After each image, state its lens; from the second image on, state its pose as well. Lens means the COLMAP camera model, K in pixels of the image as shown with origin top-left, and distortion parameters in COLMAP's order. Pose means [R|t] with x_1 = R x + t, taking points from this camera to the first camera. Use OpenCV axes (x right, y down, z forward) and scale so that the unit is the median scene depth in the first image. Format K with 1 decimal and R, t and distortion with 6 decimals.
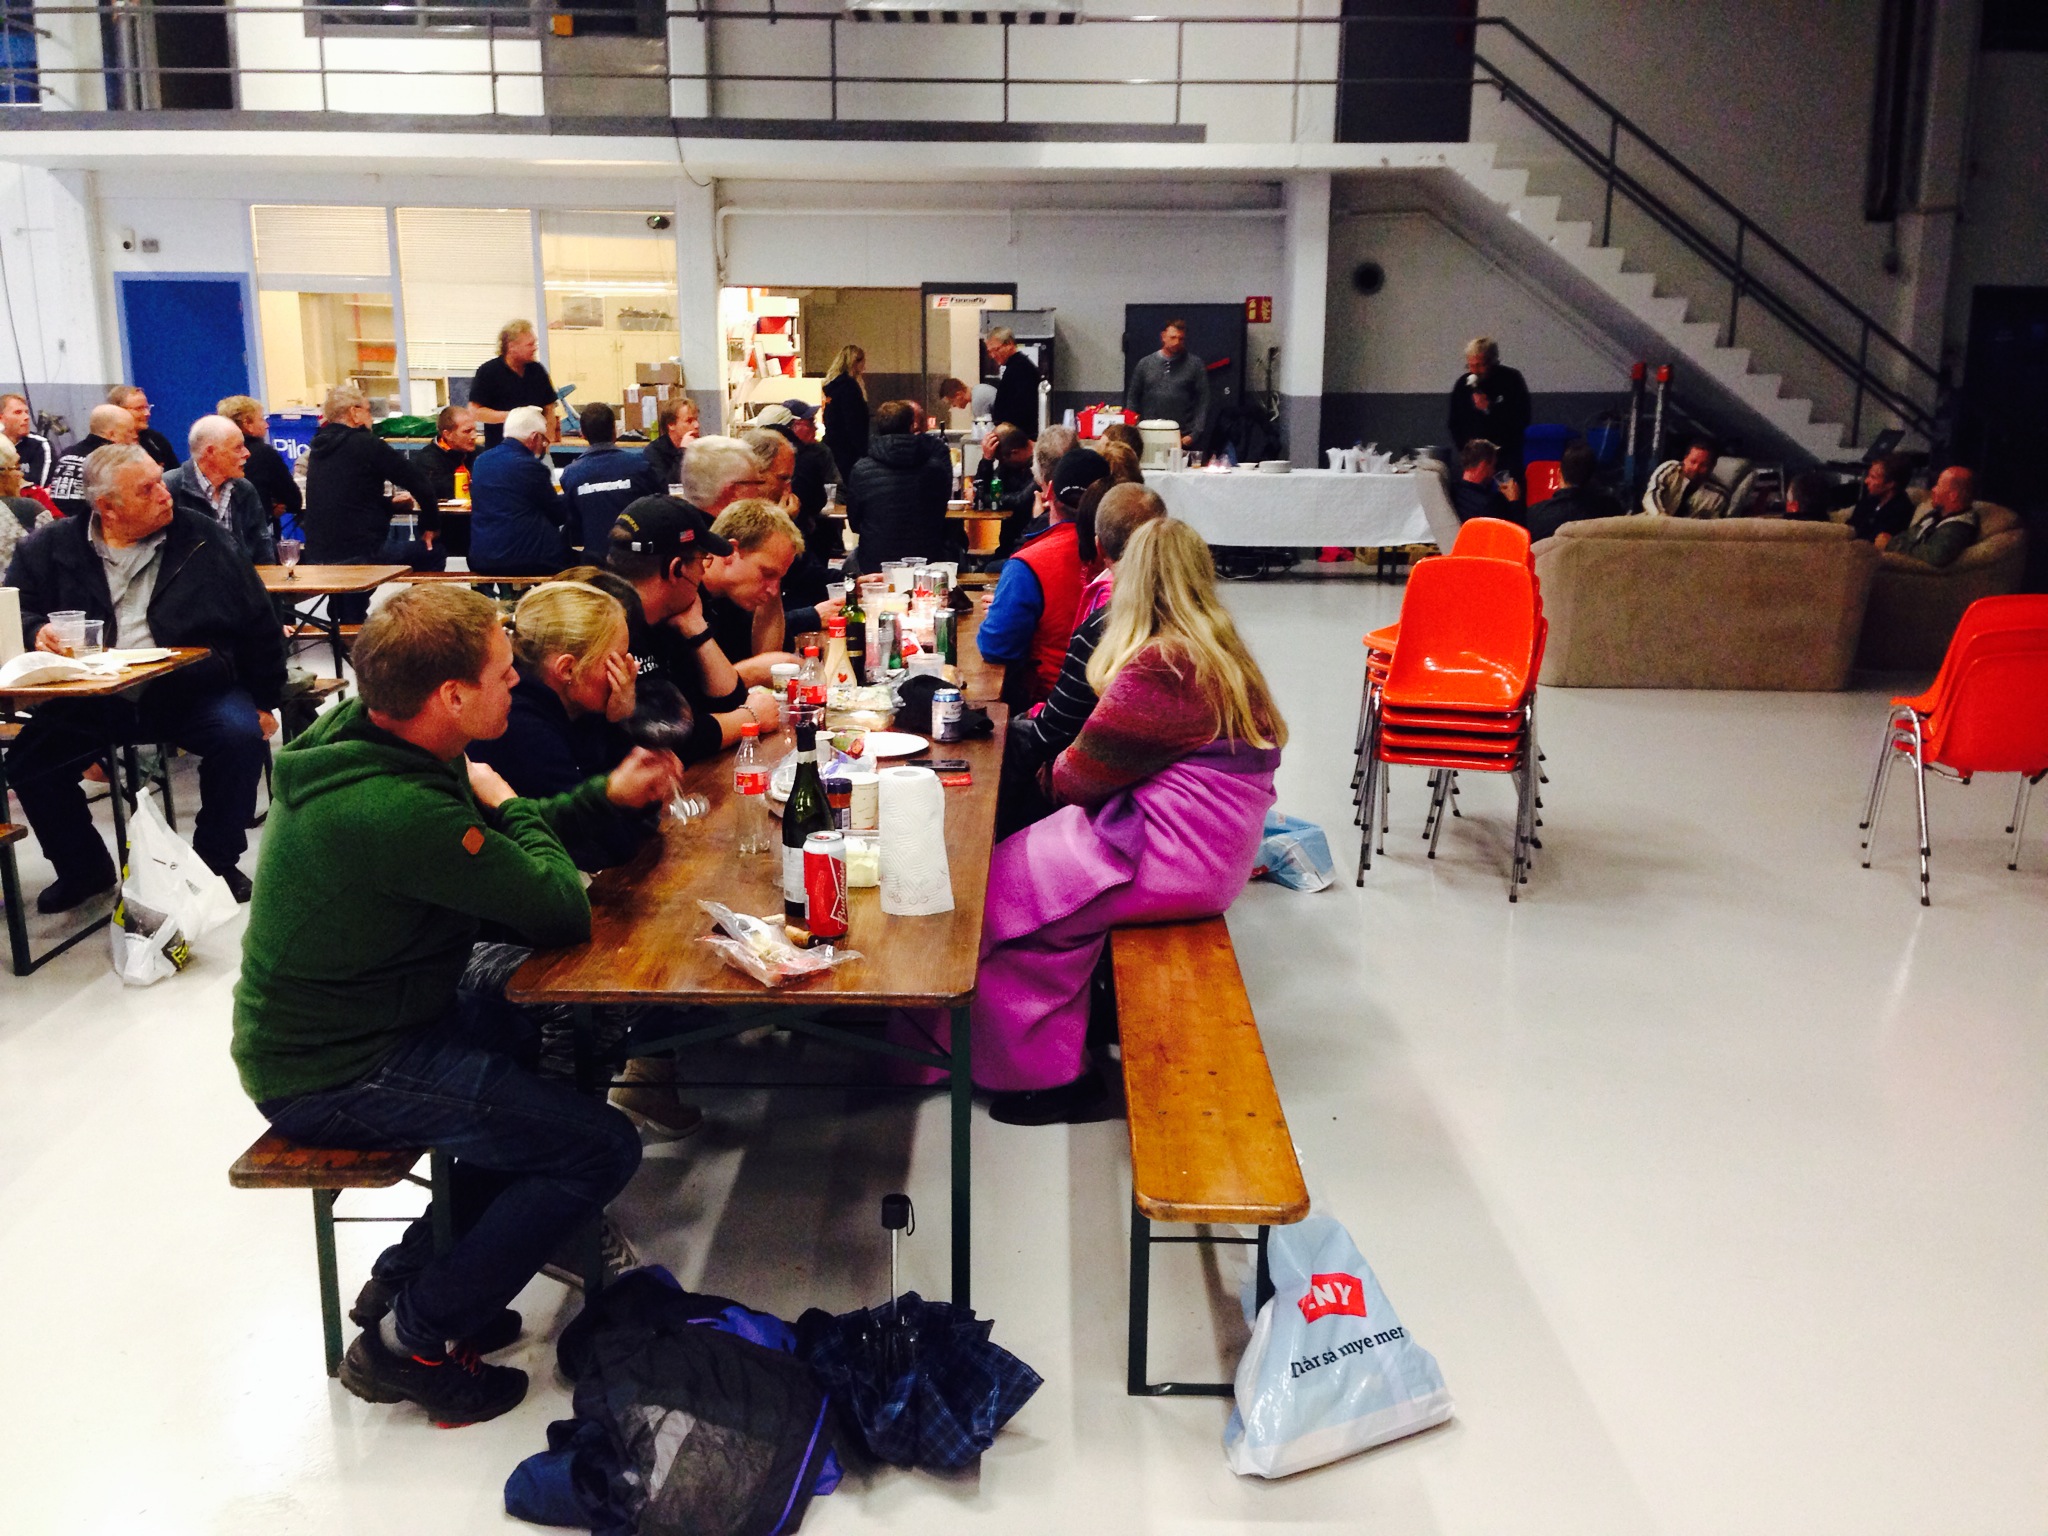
lens RADIAL K [[1992.3, 0, 1031.3], [0, 1992.3, 759.3], [0, 0, 1]] dist [0.116363, 0.000000]
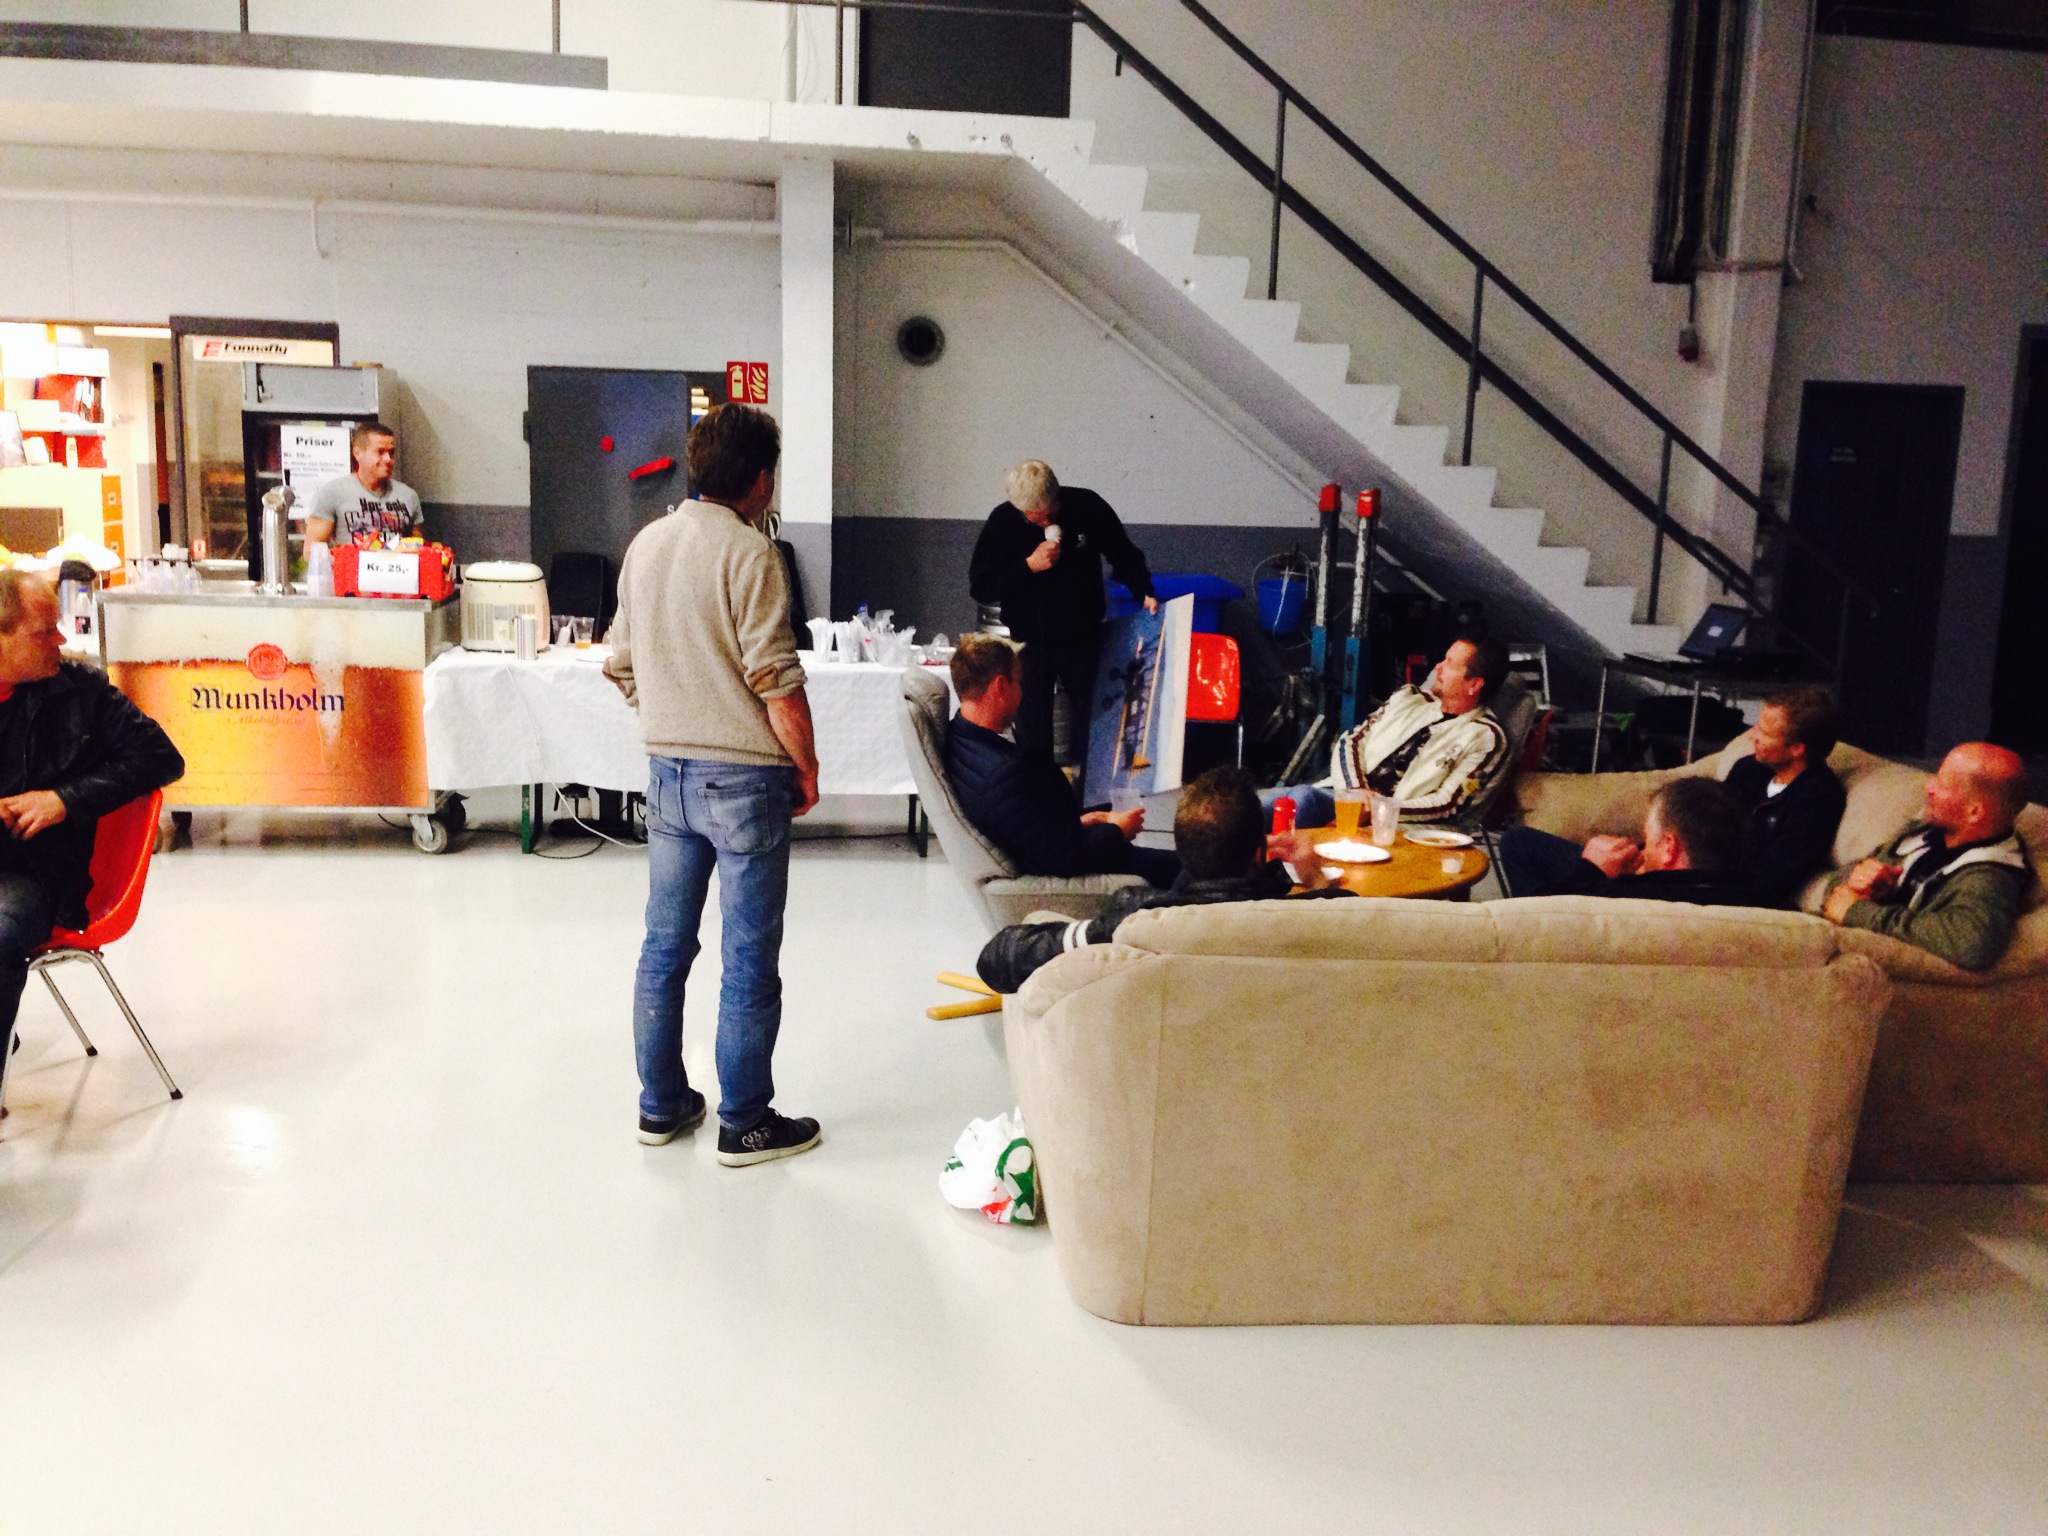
lens RADIAL K [[1992.3, 0, 1018.2], [0, 1992.3, 777.6], [0, 0, 1]] dist [0.116363, 0.000000]
pose [[0.991567, 0.000519, 0.129595, 0.120606], [0.004478, 0.999258, -0.038260, -0.079309], [-0.129519, 0.038518, 0.990829, 0.387288]]
